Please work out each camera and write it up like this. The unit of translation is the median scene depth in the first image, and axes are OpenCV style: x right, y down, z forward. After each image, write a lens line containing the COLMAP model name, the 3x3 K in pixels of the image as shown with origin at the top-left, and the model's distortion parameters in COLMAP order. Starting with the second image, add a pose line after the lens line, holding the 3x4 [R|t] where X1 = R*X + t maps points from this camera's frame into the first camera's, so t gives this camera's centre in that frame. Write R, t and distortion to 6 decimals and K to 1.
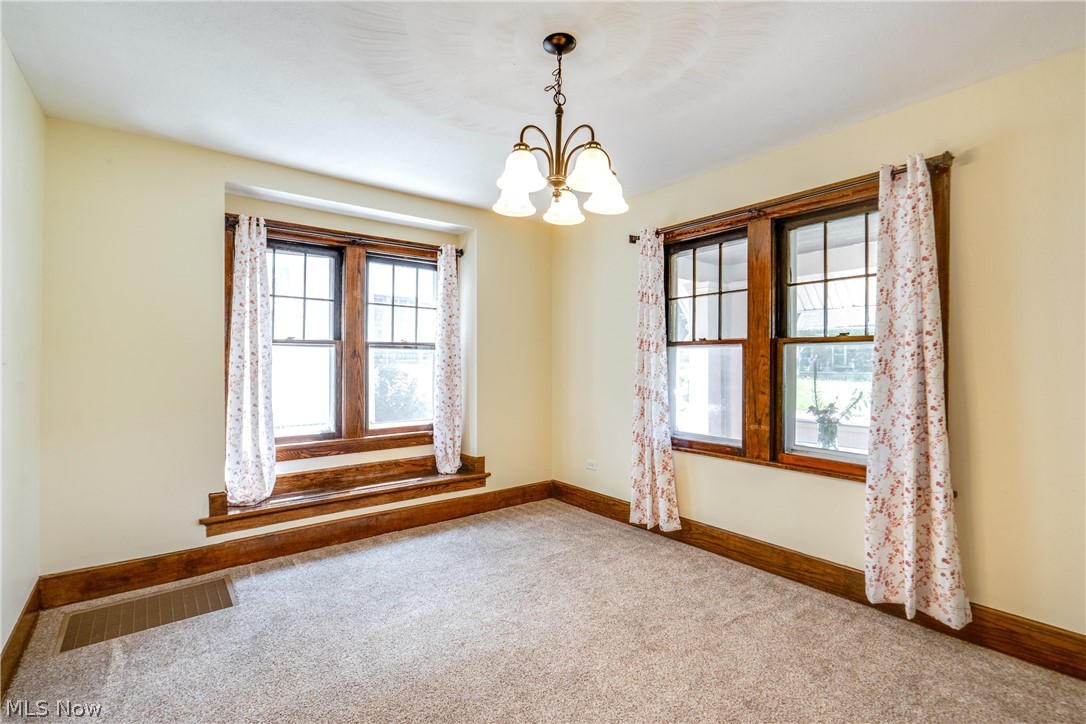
lens RADIAL K [[492.0, 0, 546.7], [0, 492.0, 364.0], [0, 0, 1]] dist [-0.000009, 0.000809]
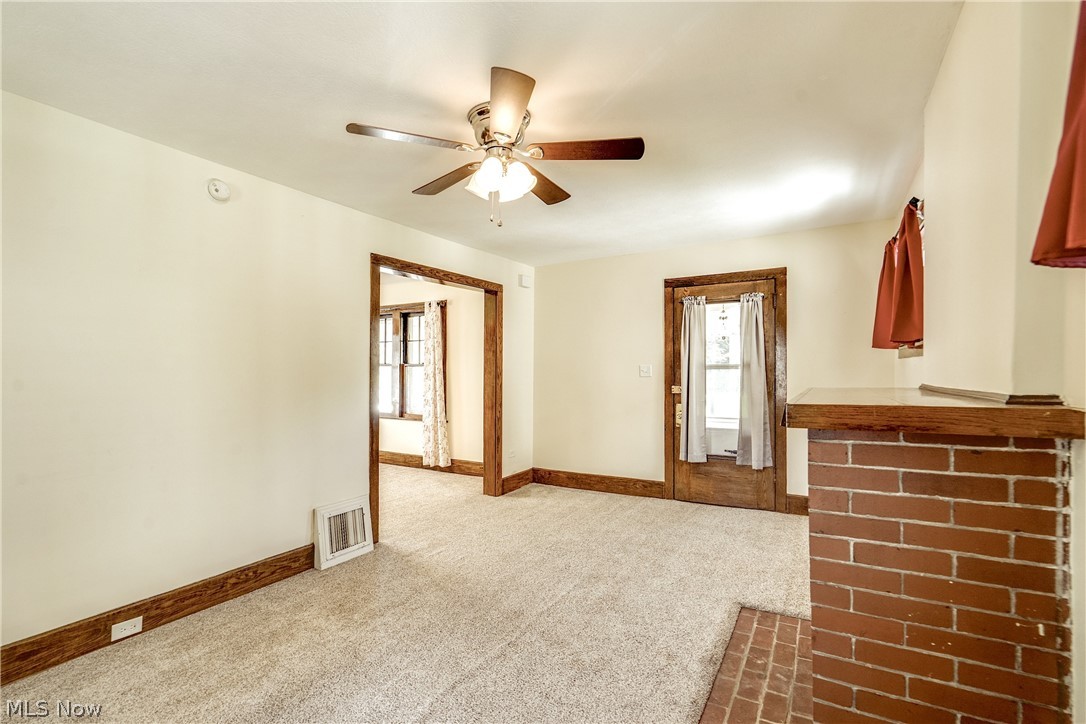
lens RADIAL K [[492.0, 0, 546.7], [0, 492.0, 364.0], [0, 0, 1]] dist [-0.000009, 0.000809]
pose [[0.925243, 0.007020, 0.379311, 0.224794], [0.000055, 0.999826, -0.018637, -0.007405], [-0.379375, 0.017264, 0.925082, -1.396541]]
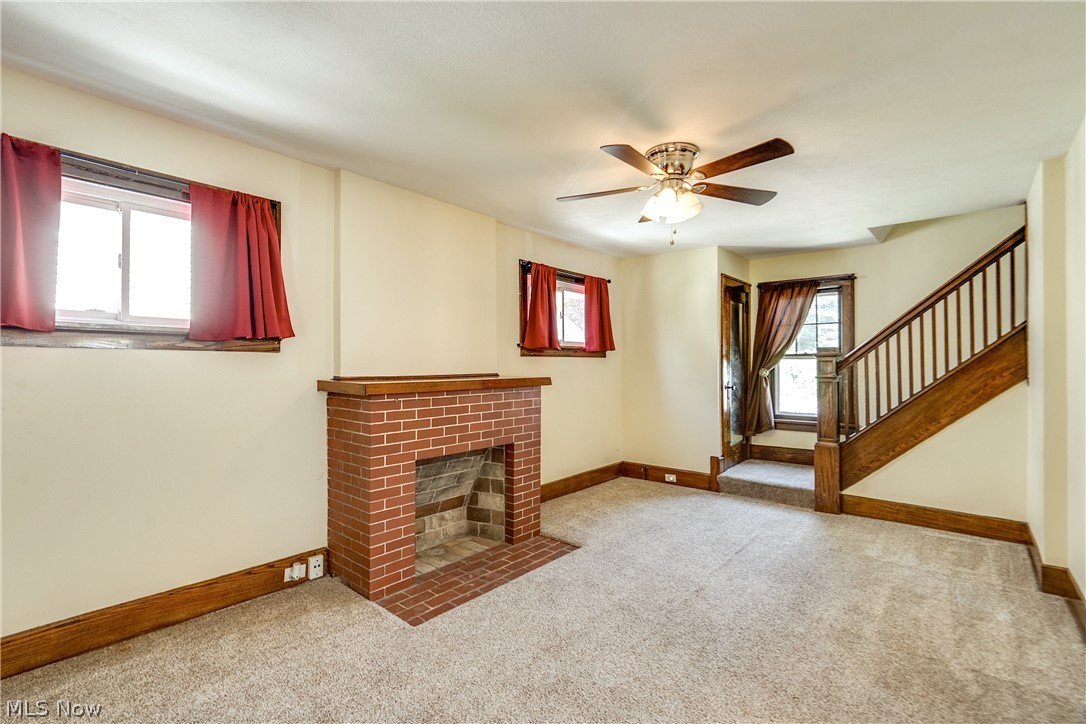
lens RADIAL K [[492.0, 0, 546.7], [0, 492.0, 364.0], [0, 0, 1]] dist [-0.000009, 0.000809]
pose [[-0.978823, -0.000564, -0.204709, 0.865790], [0.000553, 0.999985, -0.005398, -0.010270], [0.204709, -0.005397, -0.978808, 0.189552]]
